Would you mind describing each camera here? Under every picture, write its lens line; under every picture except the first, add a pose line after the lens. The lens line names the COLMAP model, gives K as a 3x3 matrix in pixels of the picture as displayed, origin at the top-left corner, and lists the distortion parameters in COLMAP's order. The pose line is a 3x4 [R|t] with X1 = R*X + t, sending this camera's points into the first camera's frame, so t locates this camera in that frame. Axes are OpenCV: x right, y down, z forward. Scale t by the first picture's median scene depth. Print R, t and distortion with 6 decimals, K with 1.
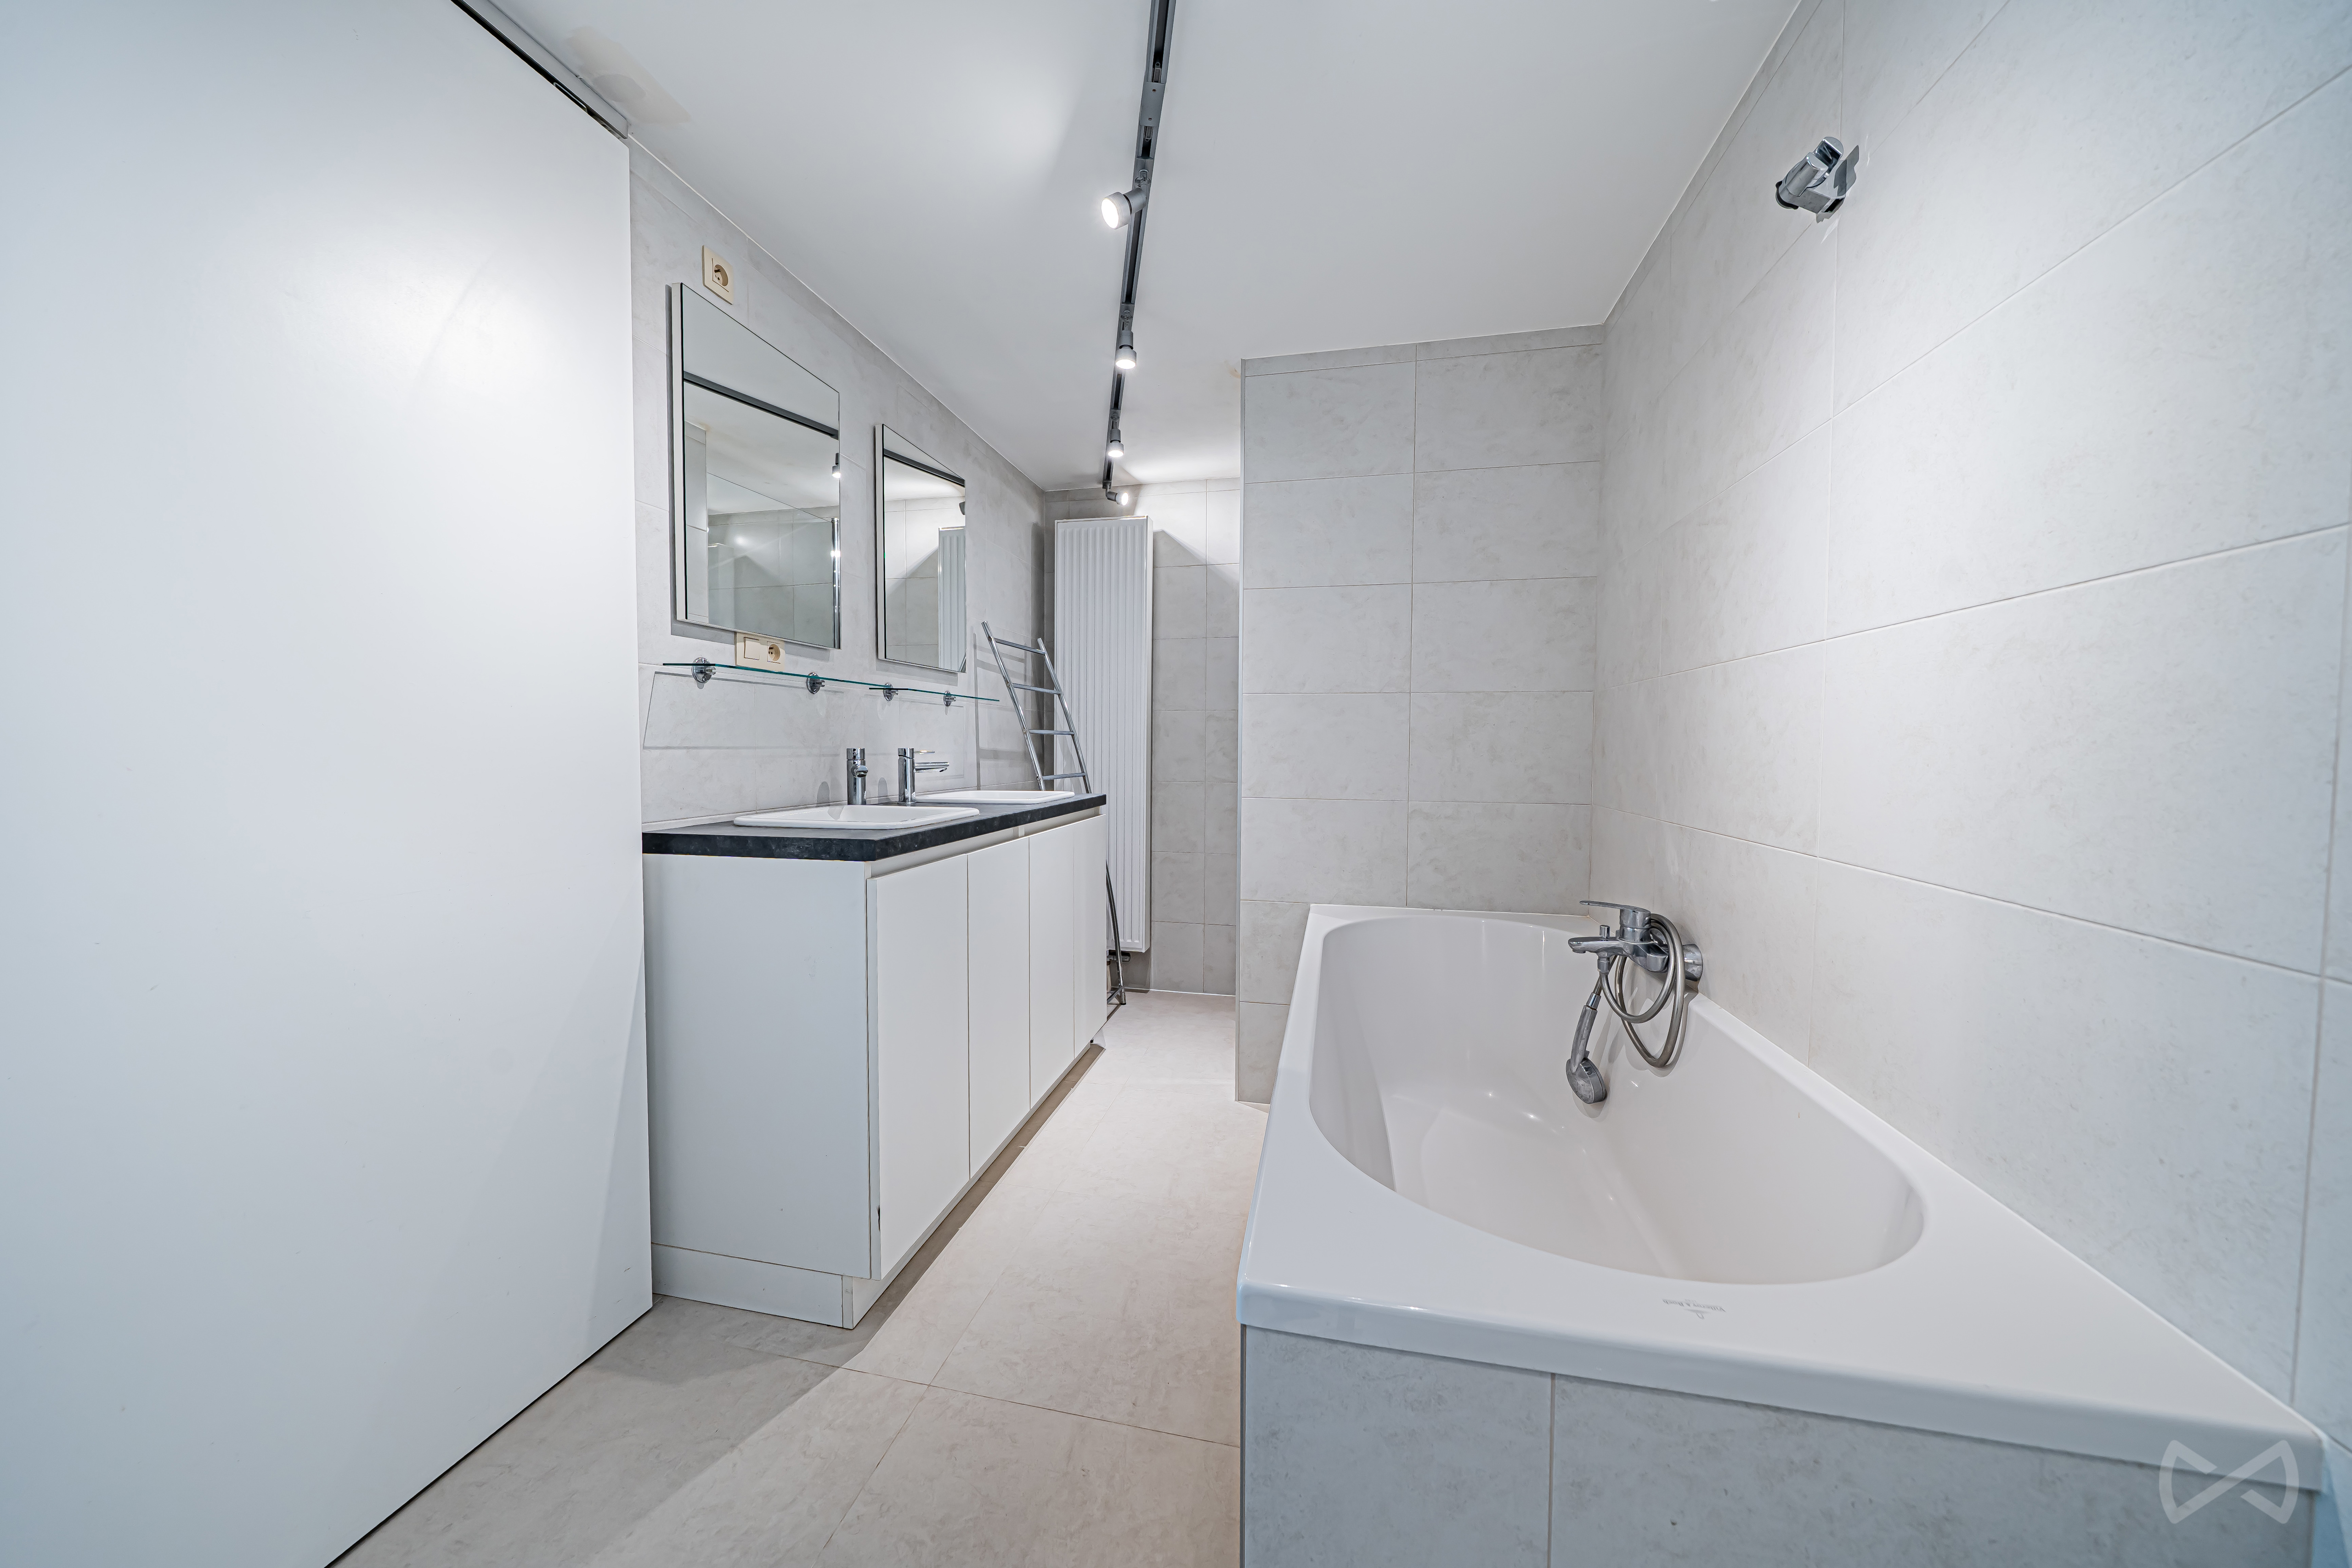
lens RADIAL K [[805.1, 0, 1170.8], [0, 805.1, 779.7], [0, 0, 1]] dist [-0.001562, -0.000133]
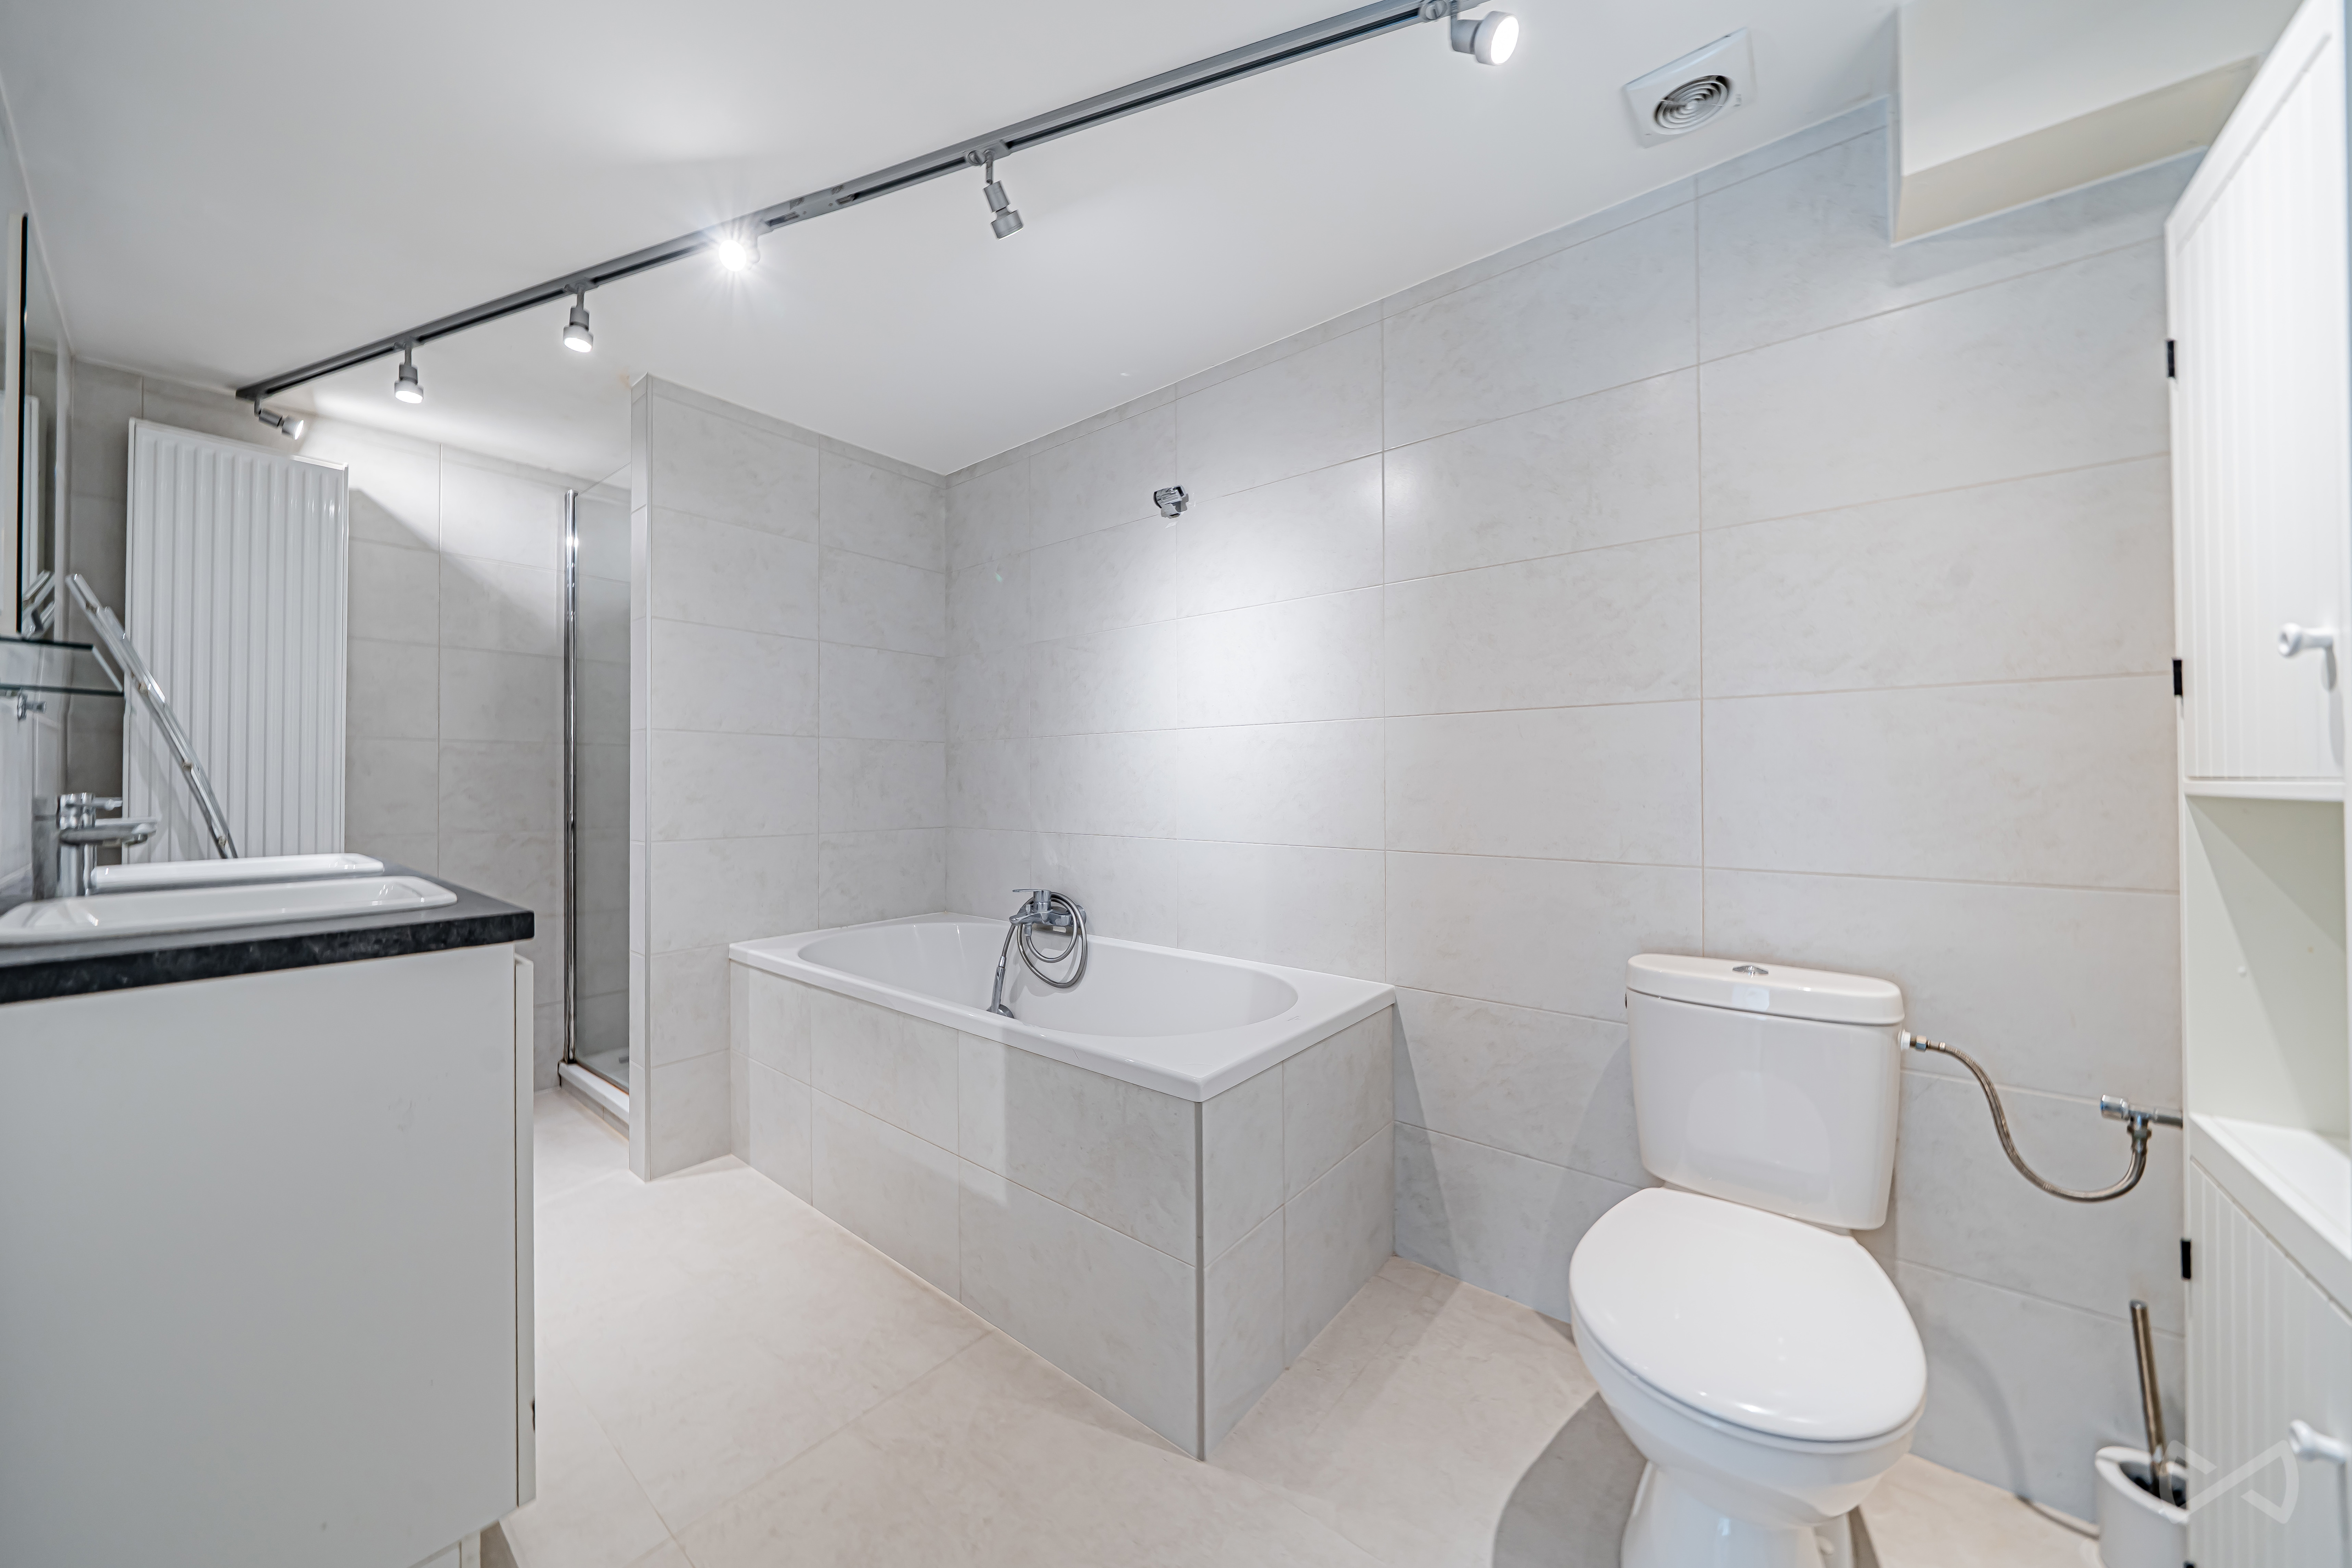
lens RADIAL K [[805.1, 0, 1160.0], [0, 805.1, 777.6], [0, 0, 1]] dist [-0.001562, -0.000133]
pose [[0.461199, -0.001141, 0.887296, -0.495491], [0.043868, 0.998806, -0.021517, -0.006751], [-0.886212, 0.048848, 0.460698, 0.066349]]
